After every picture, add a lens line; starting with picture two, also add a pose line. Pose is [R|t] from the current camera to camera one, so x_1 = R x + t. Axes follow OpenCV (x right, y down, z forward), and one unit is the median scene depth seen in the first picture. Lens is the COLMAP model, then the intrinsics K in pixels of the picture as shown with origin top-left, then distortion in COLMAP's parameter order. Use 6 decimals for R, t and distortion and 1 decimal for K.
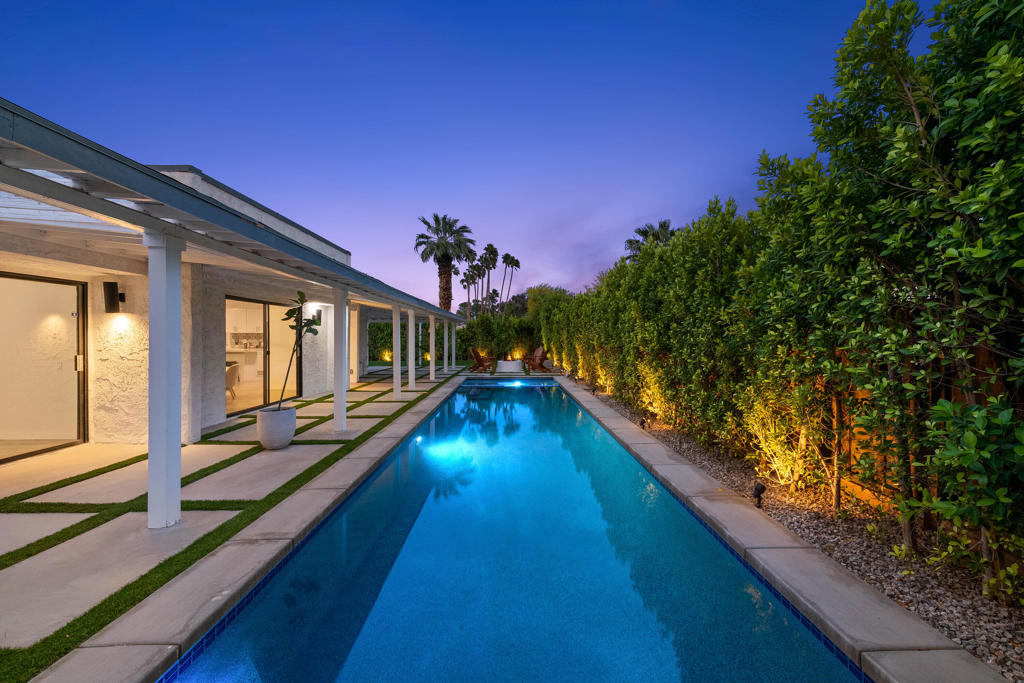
lens RADIAL K [[403.6, 0, 515.3], [0, 403.6, 340.2], [0, 0, 1]] dist [0.009778, -0.000364]
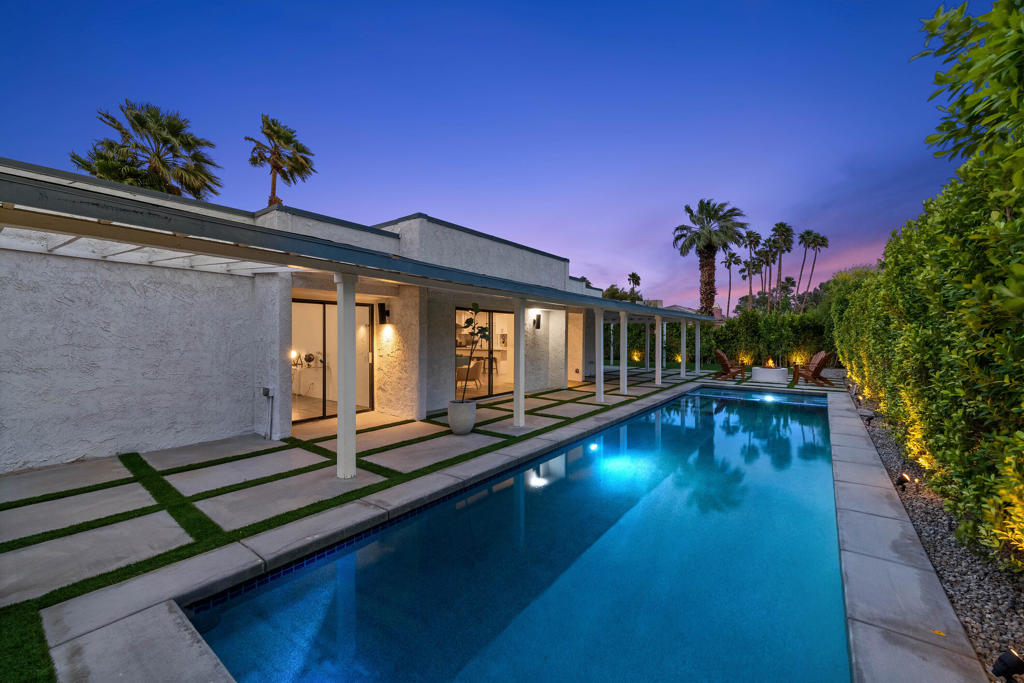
lens RADIAL K [[405.5, 0, 514.1], [0, 405.5, 340.8], [0, 0, 1]] dist [0.015305, -0.000009]
pose [[0.791398, 0.010645, -0.611209, 0.203665], [-0.006767, 0.999940, 0.008654, -0.016965], [0.611264, -0.002713, 0.791422, 0.100798]]
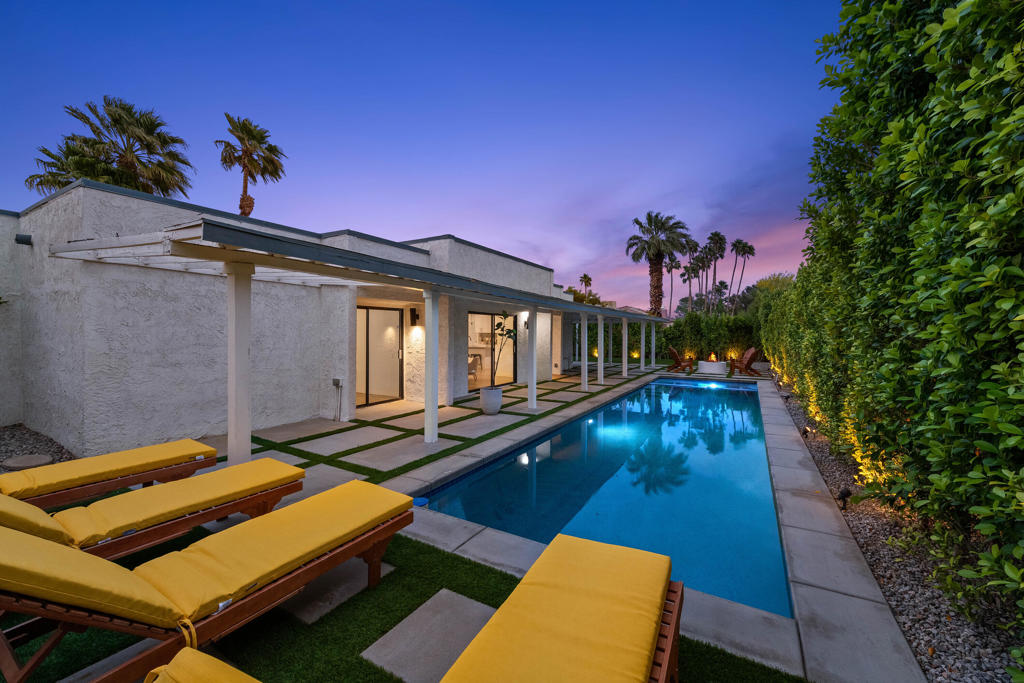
lens RADIAL K [[400.8, 0, 513.9], [0, 400.8, 337.0], [0, 0, 1]] dist [0.008781, -0.000134]
pose [[0.856924, 0.008057, -0.515379, 0.190232], [-0.006858, 0.999968, 0.004229, -0.022081], [0.515397, -0.000089, 0.856952, -0.179349]]
